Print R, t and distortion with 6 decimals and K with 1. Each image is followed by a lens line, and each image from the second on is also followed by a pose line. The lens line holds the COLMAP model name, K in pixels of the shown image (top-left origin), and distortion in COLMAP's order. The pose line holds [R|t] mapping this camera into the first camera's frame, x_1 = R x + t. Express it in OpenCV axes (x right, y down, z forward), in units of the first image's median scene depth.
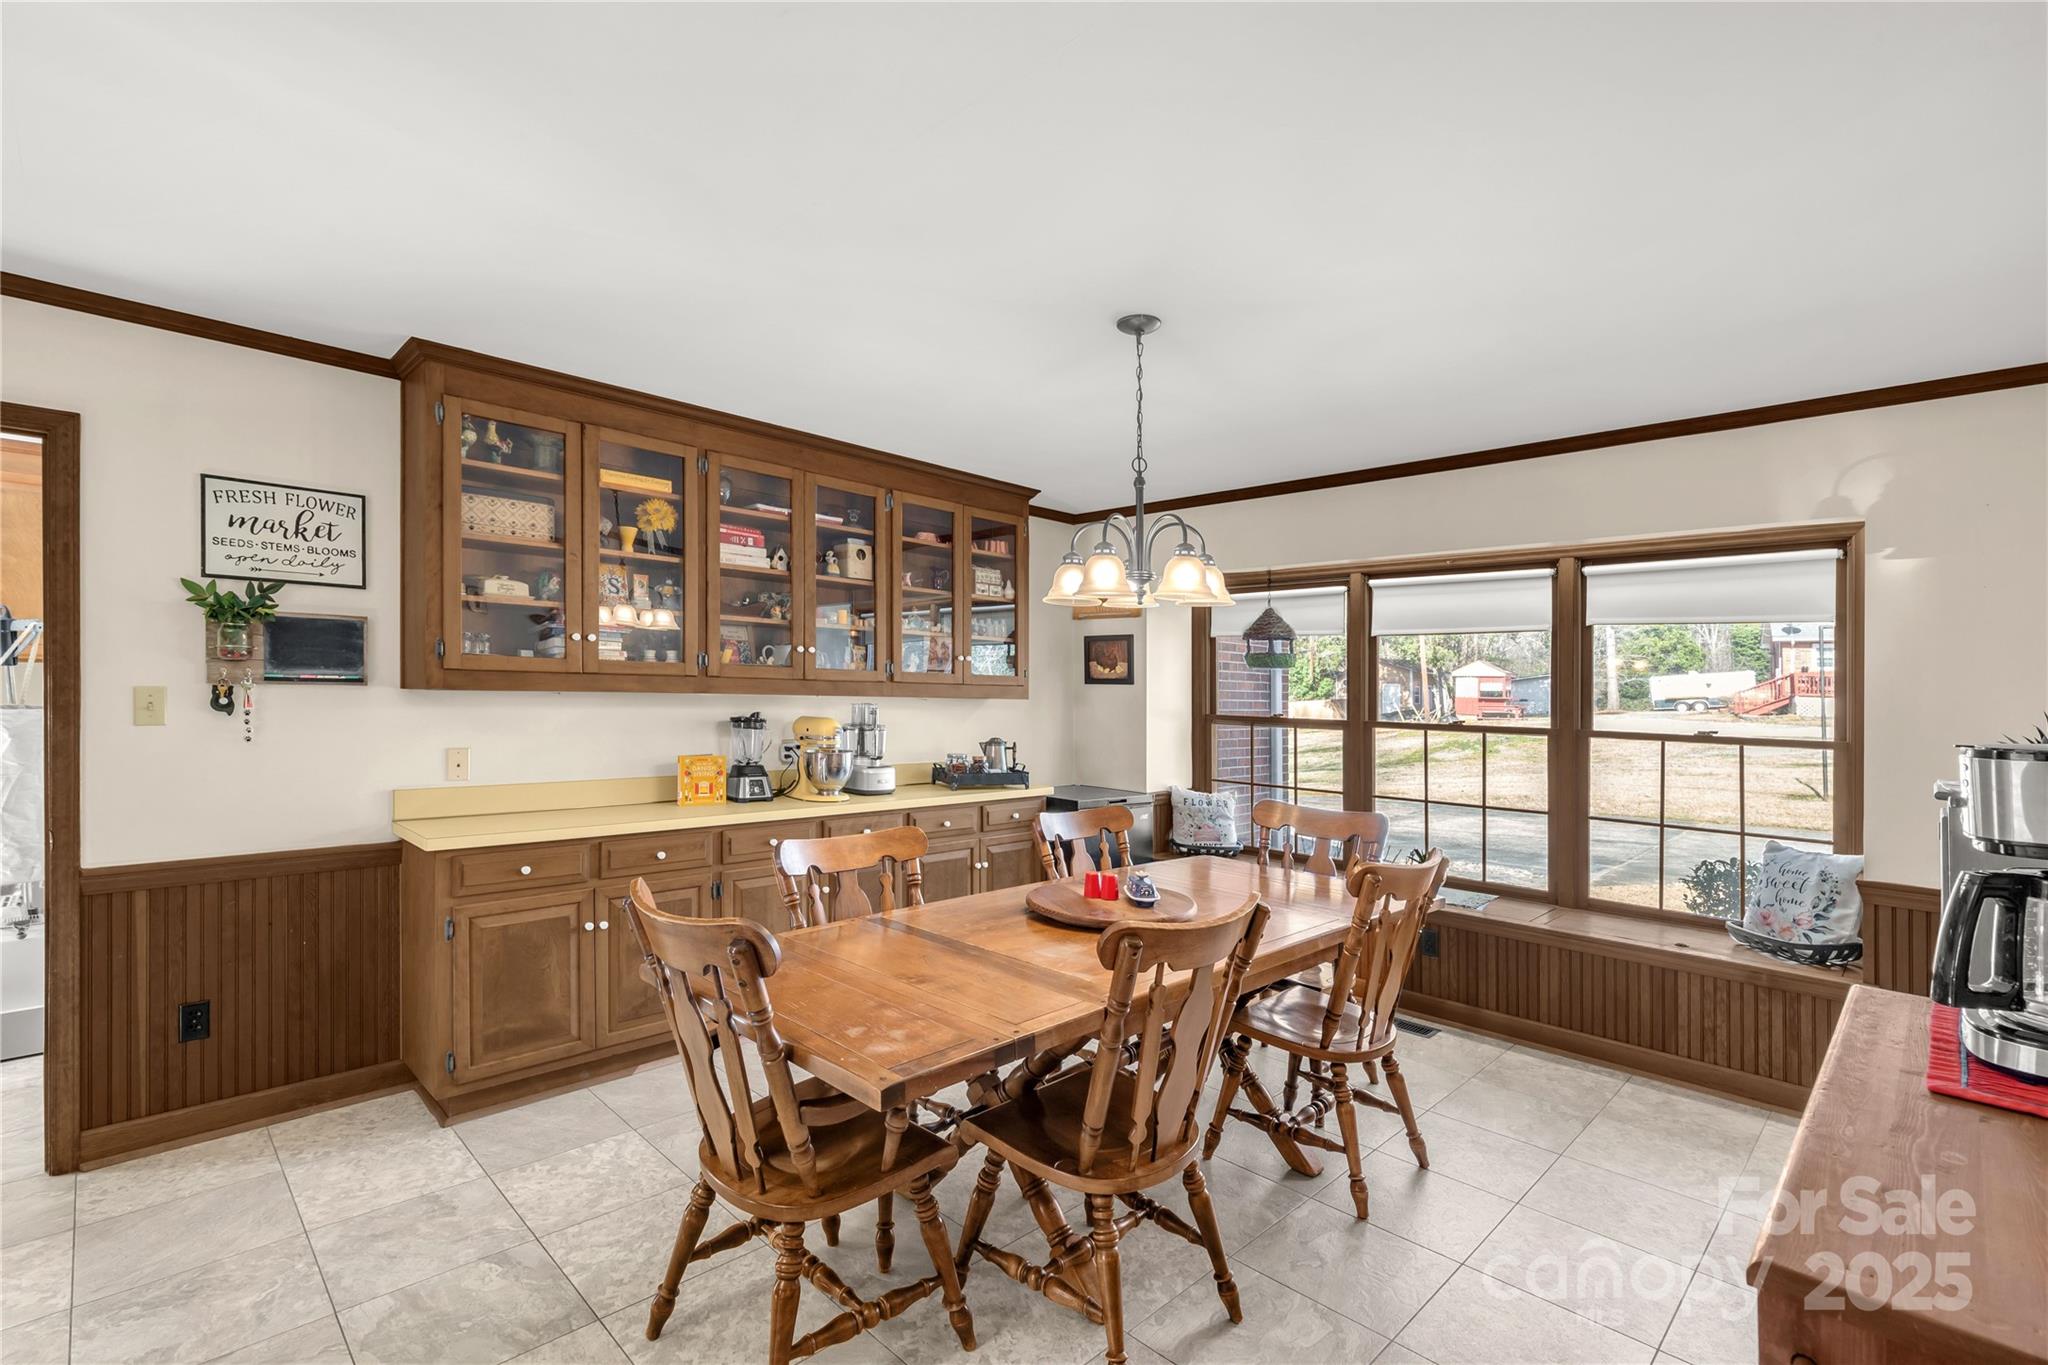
lens RADIAL K [[932.5, 0, 1026.7], [0, 932.5, 678.3], [0, 0, 1]] dist [0.001748, 0.000224]
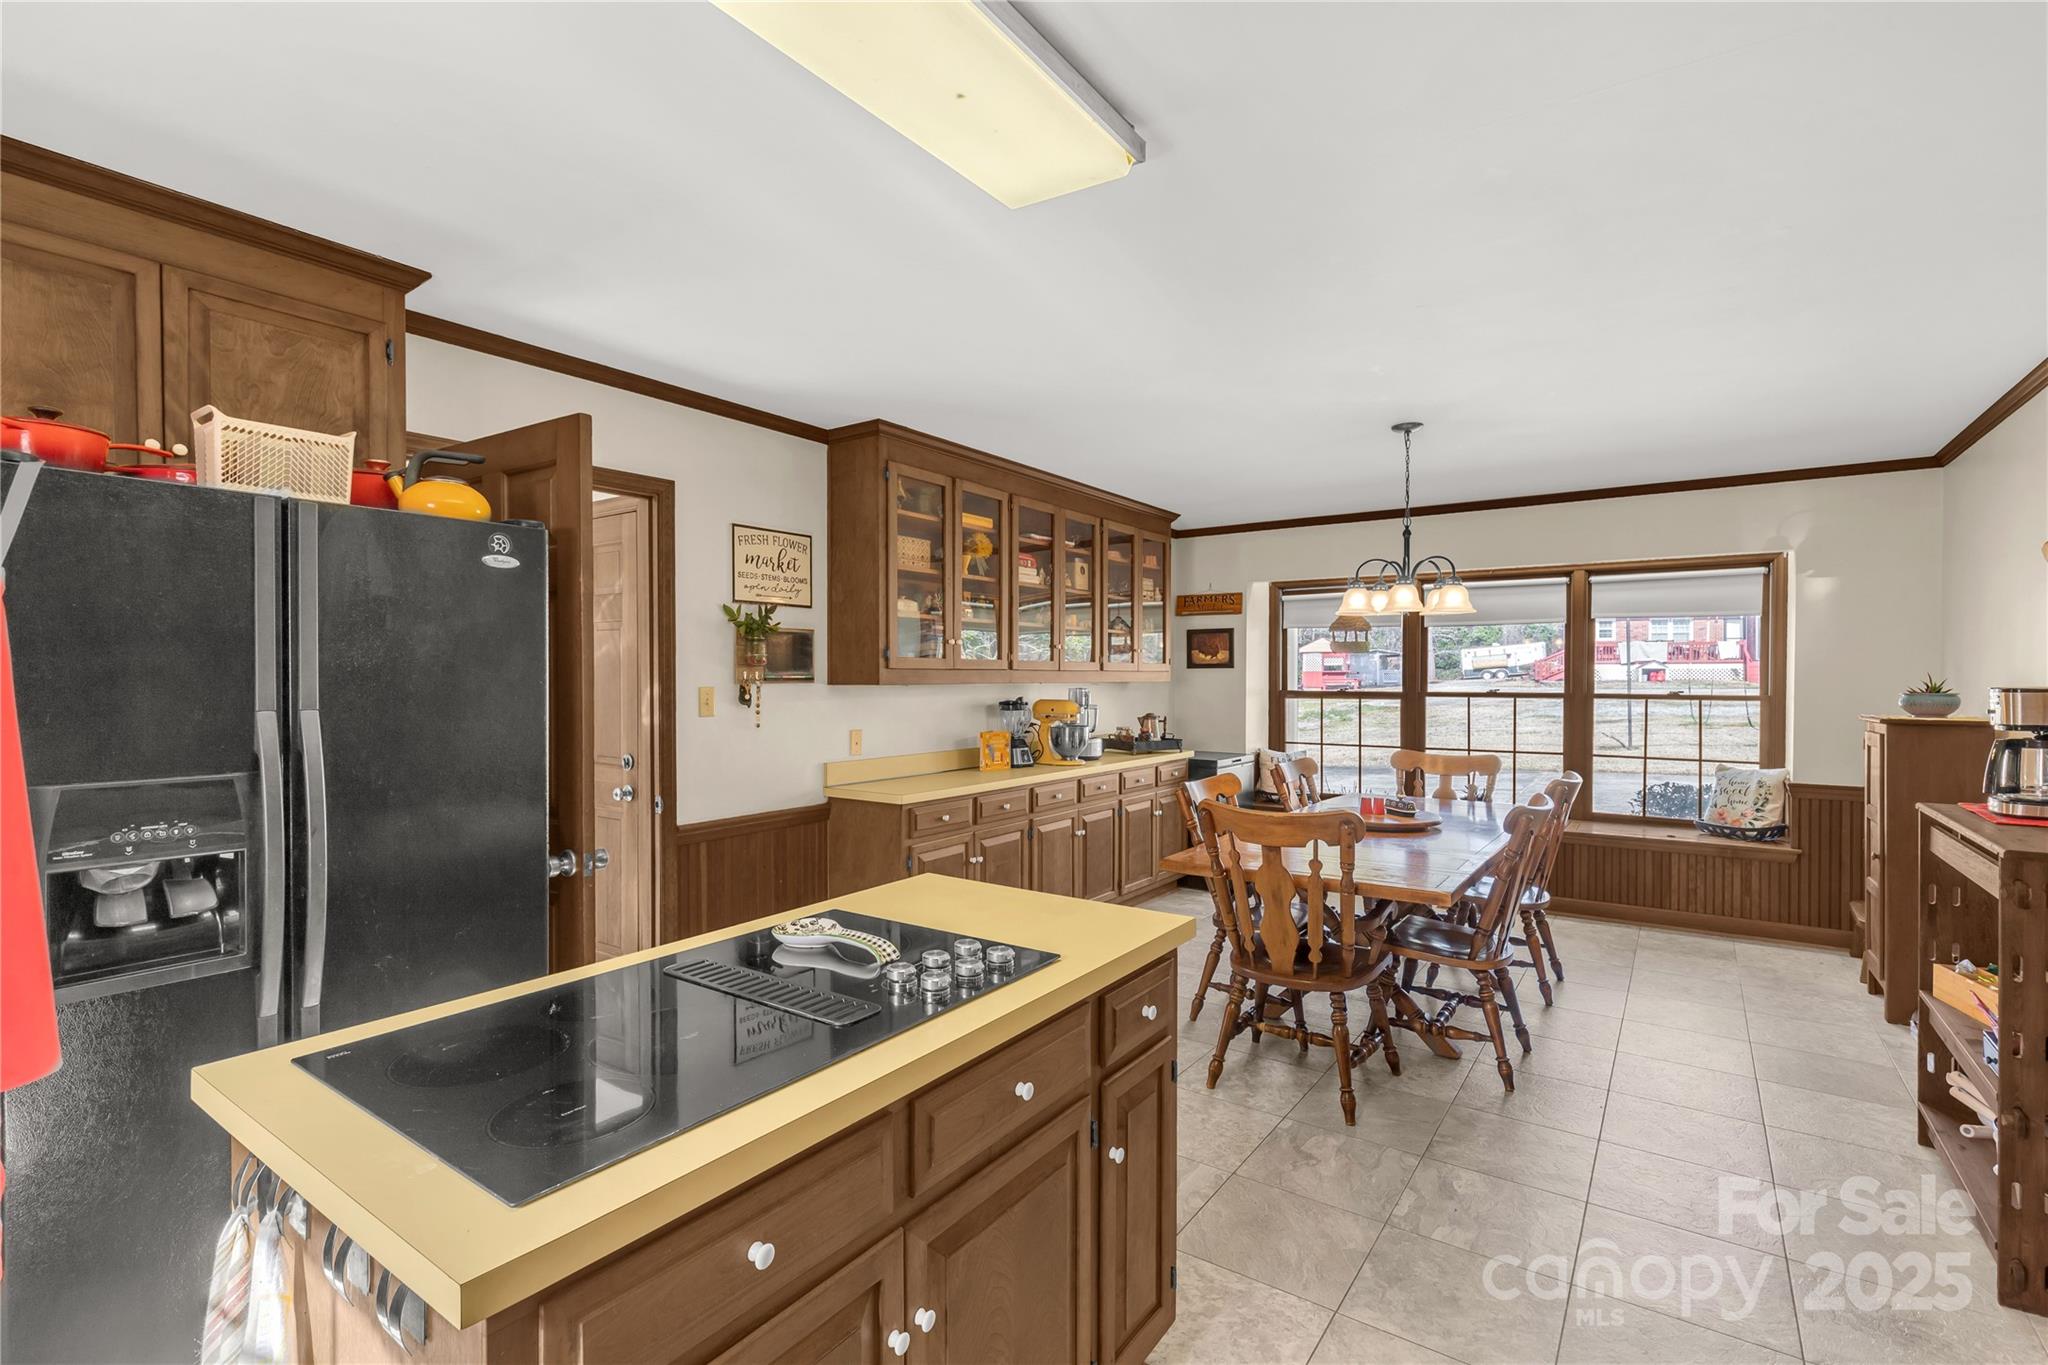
lens RADIAL K [[932.5, 0, 1035.0], [0, 932.5, 687.6], [0, 0, 1]] dist [0.001748, 0.000224]
pose [[0.985277, -0.026031, 0.168975, -0.542789], [0.021131, 0.999304, 0.030730, -0.016482], [-0.169657, -0.026707, 0.985141, -0.283682]]
